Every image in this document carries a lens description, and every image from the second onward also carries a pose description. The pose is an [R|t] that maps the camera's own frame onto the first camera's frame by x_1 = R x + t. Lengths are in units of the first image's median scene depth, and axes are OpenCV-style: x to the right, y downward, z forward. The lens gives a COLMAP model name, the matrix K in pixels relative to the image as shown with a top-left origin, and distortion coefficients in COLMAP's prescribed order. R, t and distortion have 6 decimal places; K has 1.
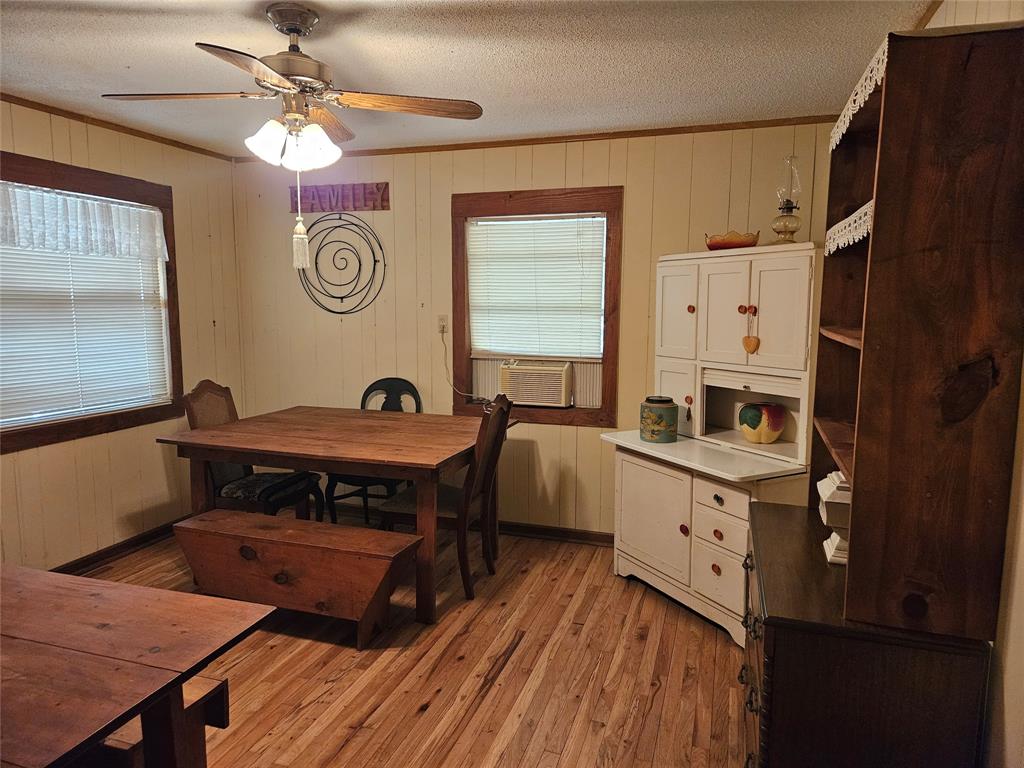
lens RADIAL K [[681.7, 0, 508.4], [0, 681.7, 382.4], [0, 0, 1]] dist [0.060402, -0.045913]
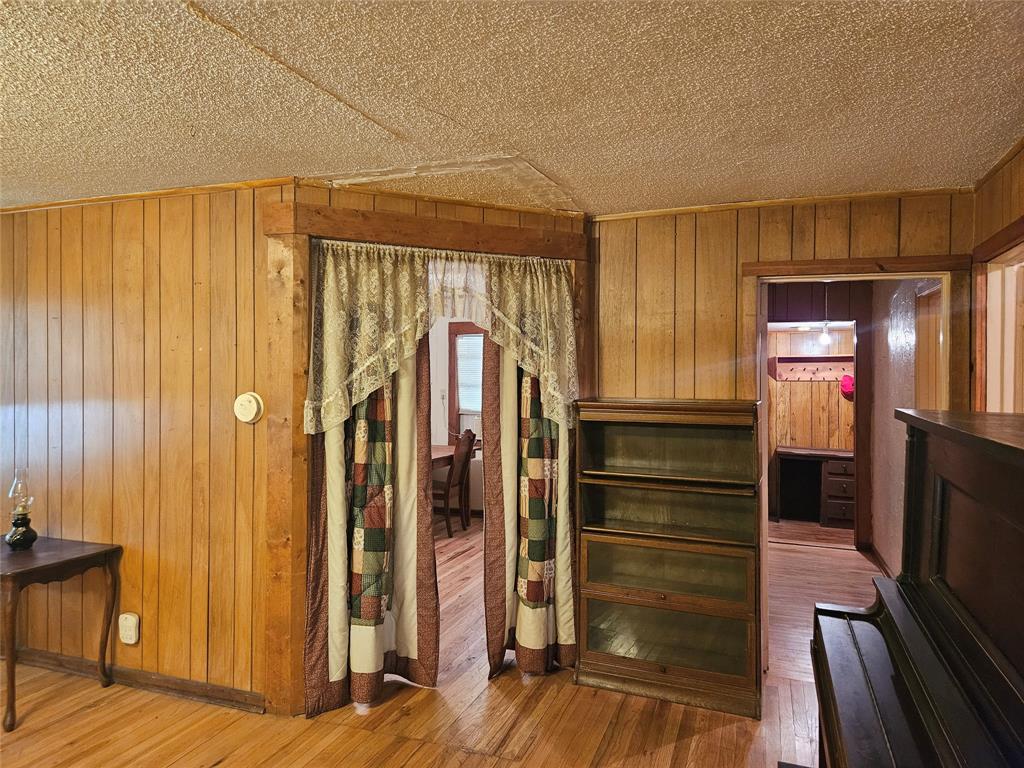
lens RADIAL K [[681.7, 0, 500.9], [0, 681.7, 372.8], [0, 0, 1]] dist [0.060402, -0.045913]
pose [[0.998533, -0.001828, -0.054115, 0.169505], [-0.004950, 0.992163, -0.124851, 0.090193], [0.053919, 0.124936, 0.990699, -0.837969]]
